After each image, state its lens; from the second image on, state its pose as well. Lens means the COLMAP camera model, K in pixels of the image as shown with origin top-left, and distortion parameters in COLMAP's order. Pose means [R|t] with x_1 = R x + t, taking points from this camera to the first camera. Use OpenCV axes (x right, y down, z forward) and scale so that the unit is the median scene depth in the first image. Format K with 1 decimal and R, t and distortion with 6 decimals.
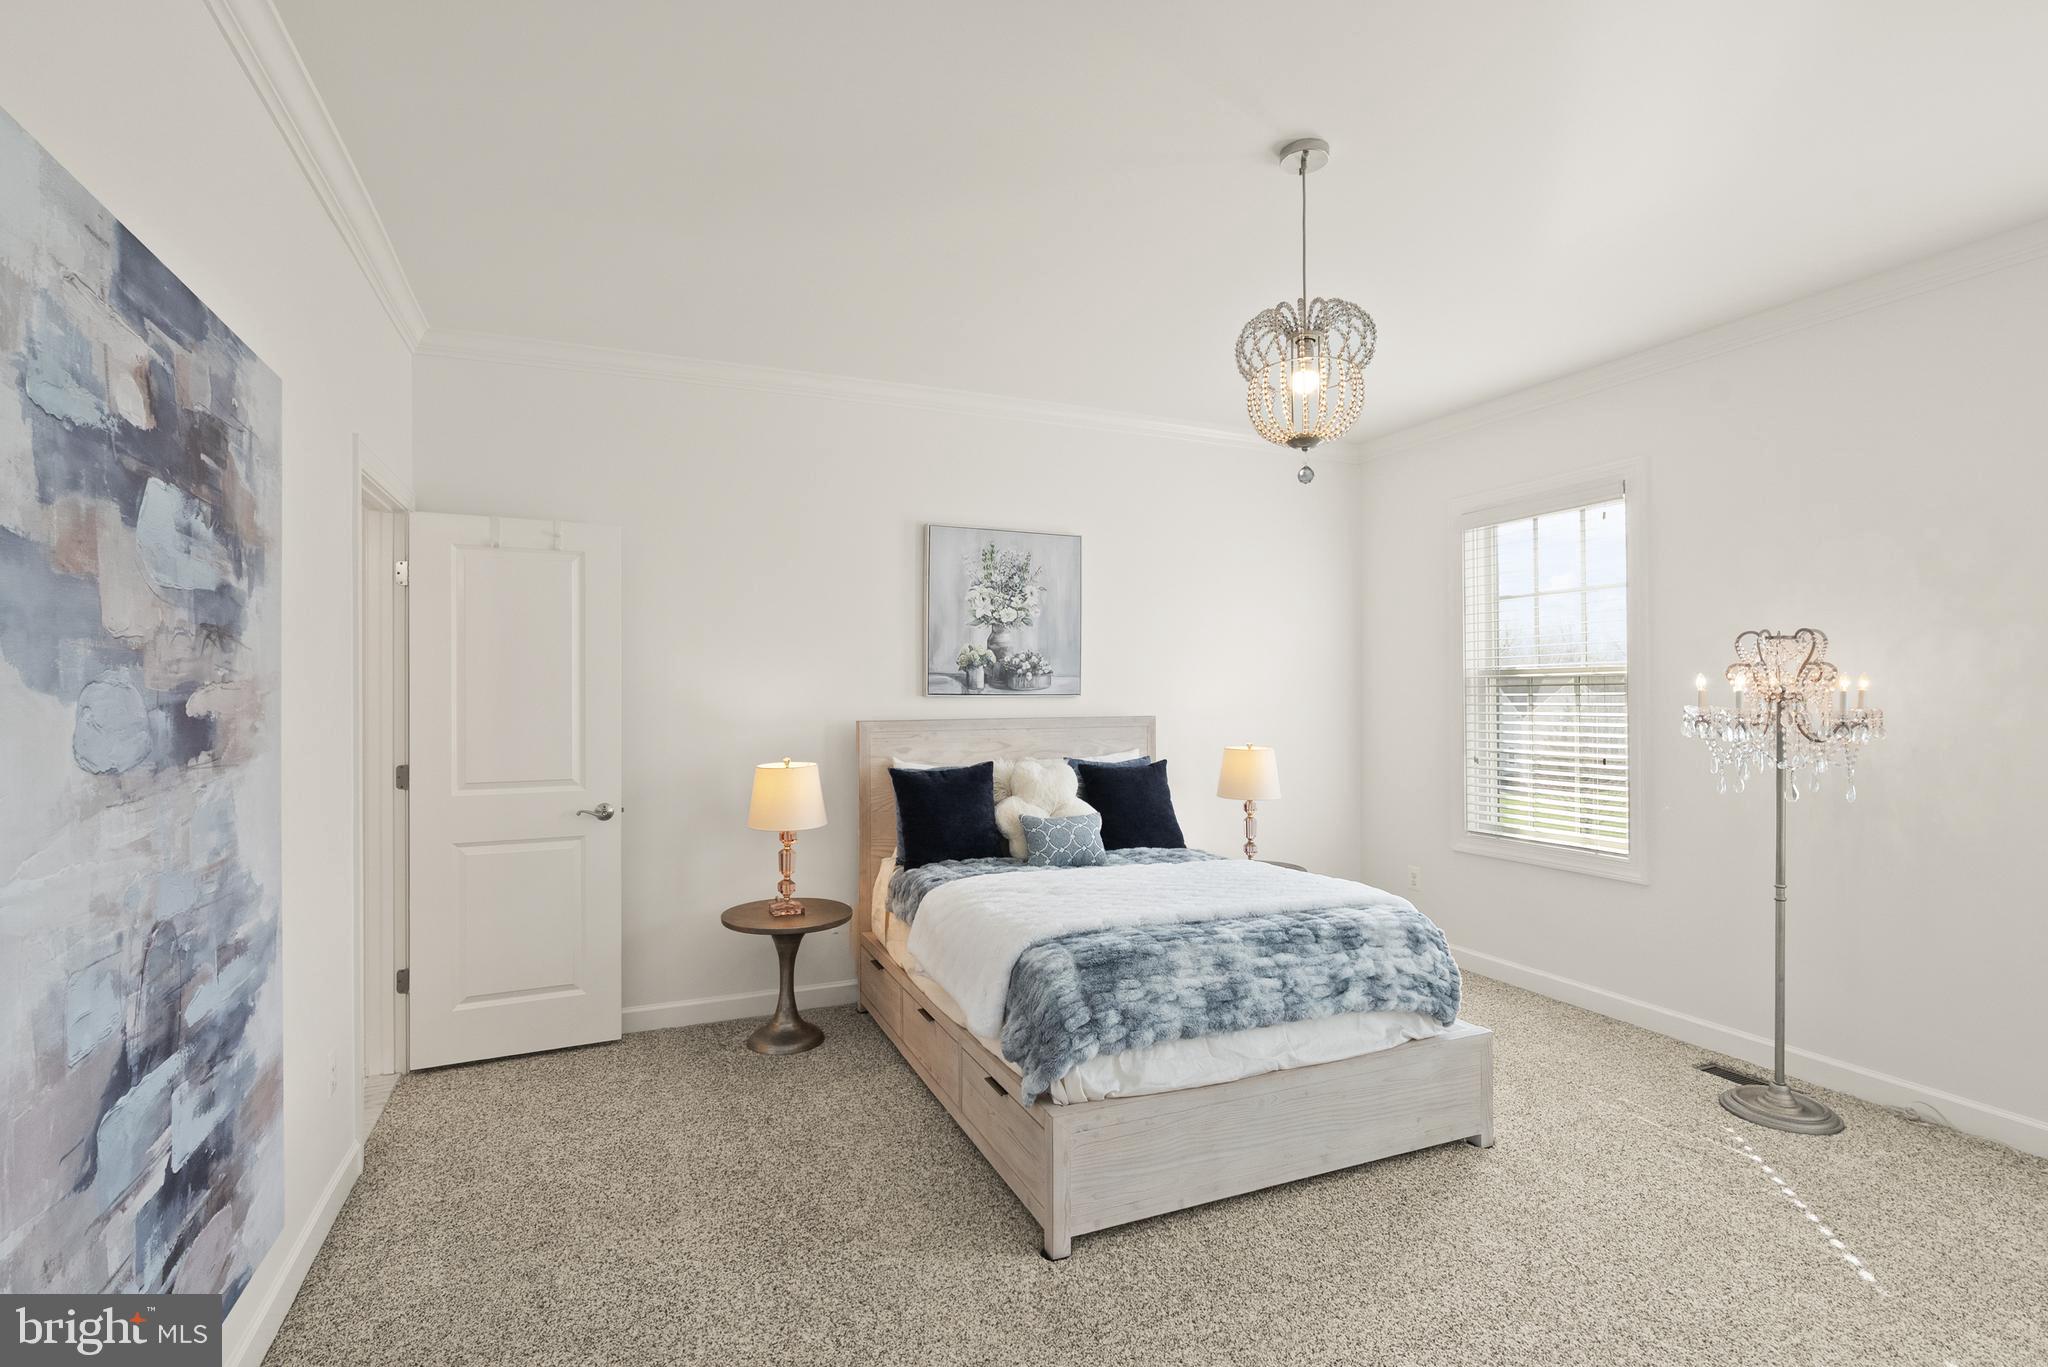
lens RADIAL K [[949.7, 0, 1004.2], [0, 949.7, 681.1], [0, 0, 1]] dist [-0.001772, 0.000678]
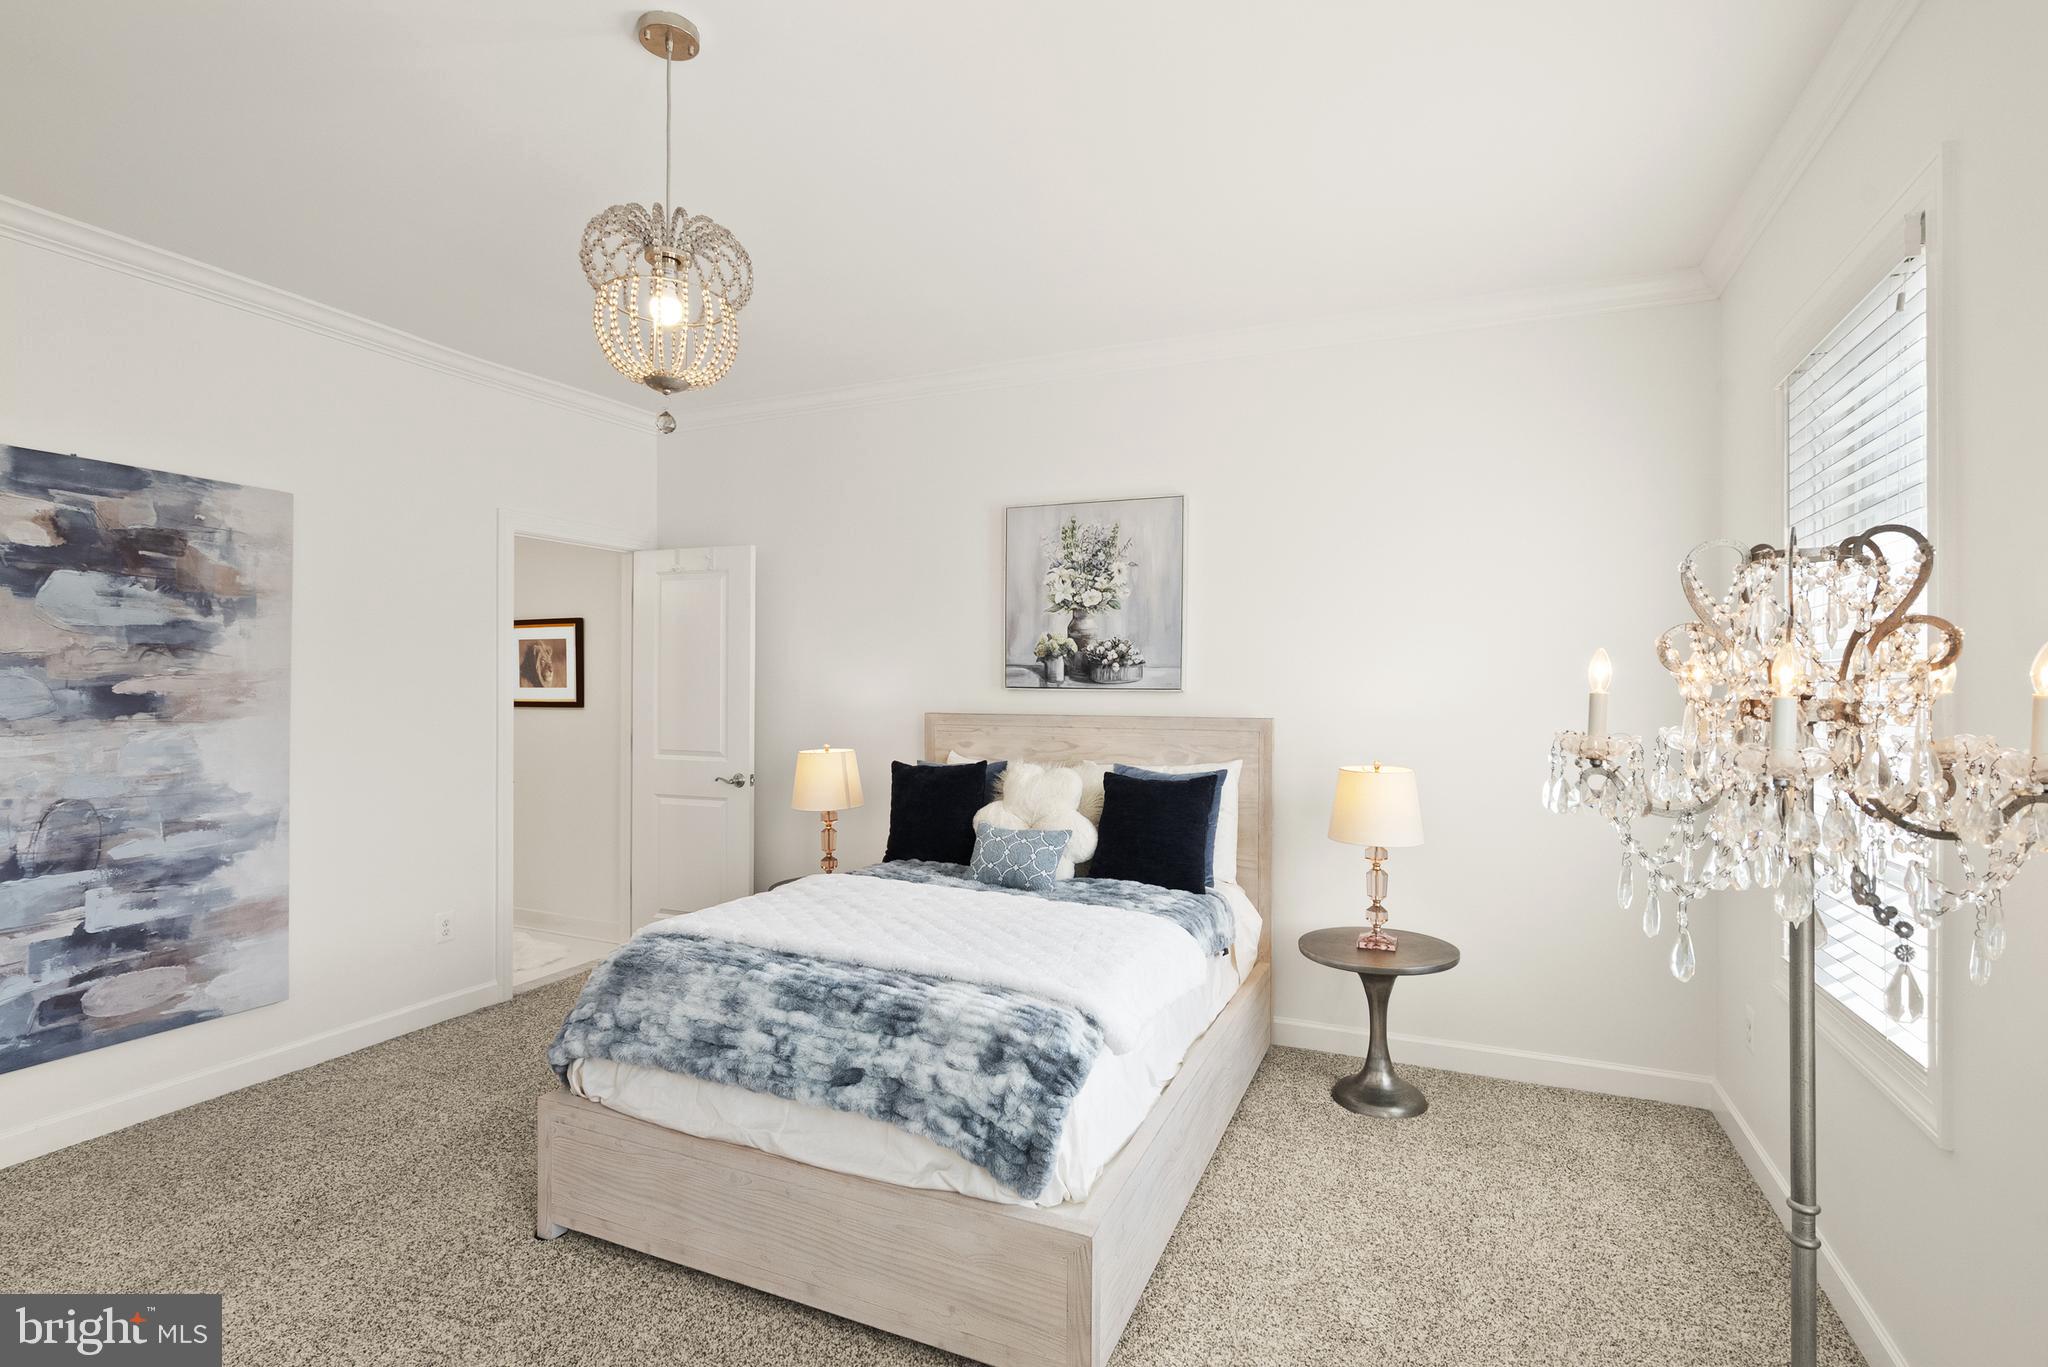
lens RADIAL K [[953.1, 0, 1018.8], [0, 953.1, 678.6], [0, 0, 1]] dist [0.002647, 0.000737]
pose [[0.686589, 0.002512, -0.727041, 0.608551], [0.001781, 0.999985, 0.005136, 0.000407], [0.727043, -0.004821, 0.686575, 0.351370]]
